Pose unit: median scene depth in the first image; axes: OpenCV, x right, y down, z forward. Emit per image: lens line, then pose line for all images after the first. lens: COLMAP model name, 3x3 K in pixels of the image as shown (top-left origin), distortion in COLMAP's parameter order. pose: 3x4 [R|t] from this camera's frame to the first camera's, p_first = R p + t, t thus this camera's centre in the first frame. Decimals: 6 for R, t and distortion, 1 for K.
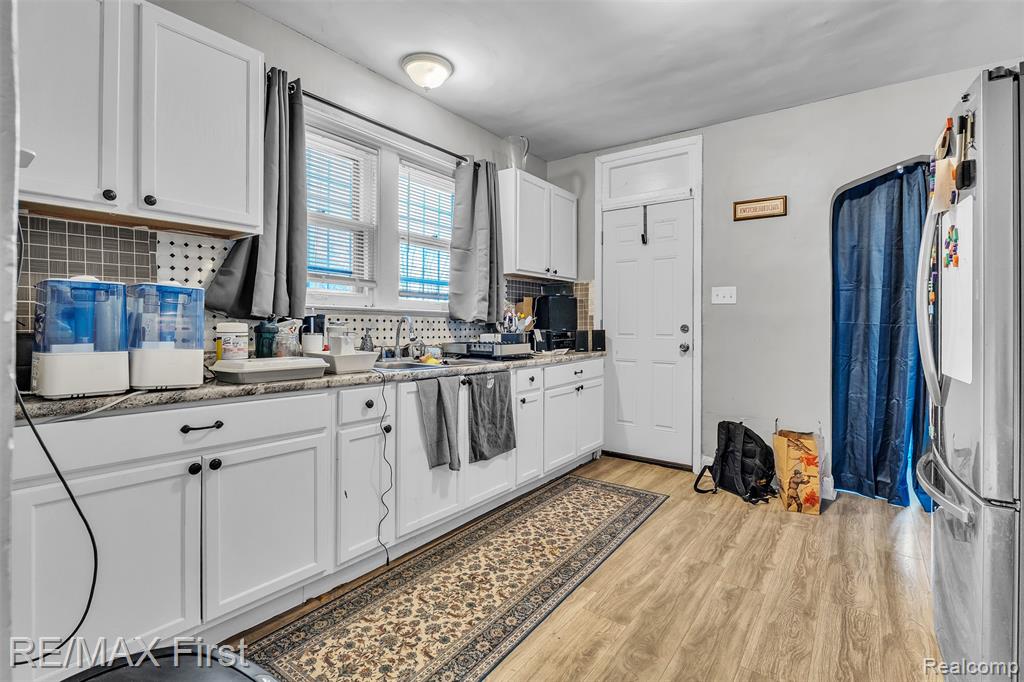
lens RADIAL K [[460.5, 0, 501.1], [0, 460.5, 323.8], [0, 0, 1]] dist [-0.004001, -0.000047]
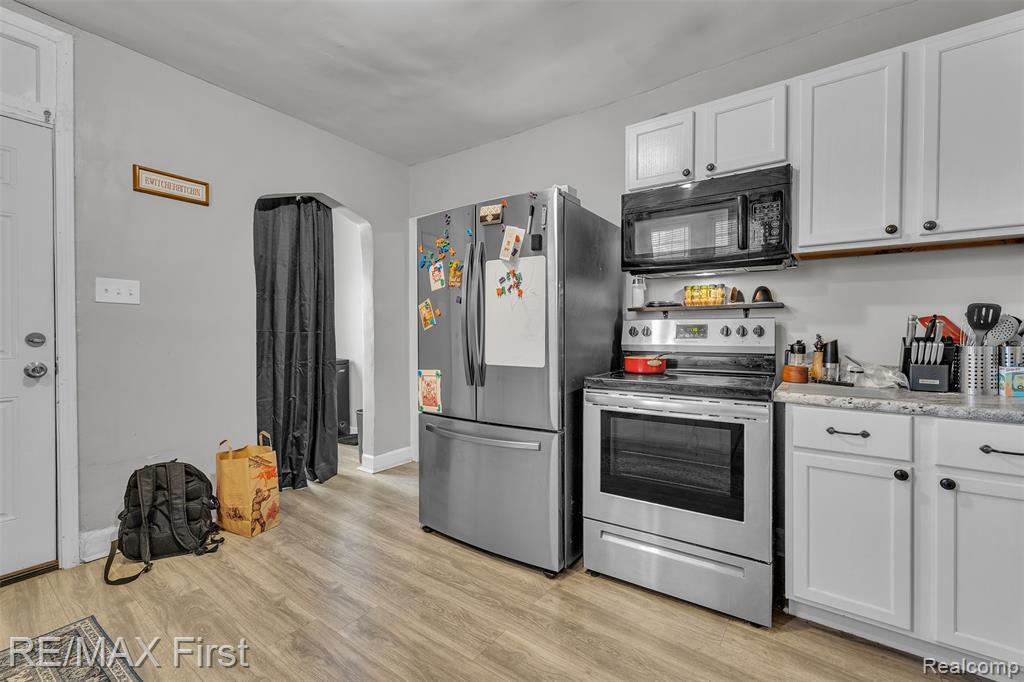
lens RADIAL K [[432.6, 0, 510.4], [0, 432.6, 336.1], [0, 0, 1]] dist [-0.000454, 0.000555]
pose [[-0.044528, -0.011461, 0.998942, -0.249624], [0.001459, 0.999932, 0.011538, 0.000149], [-0.999007, 0.001971, -0.044508, 0.528319]]
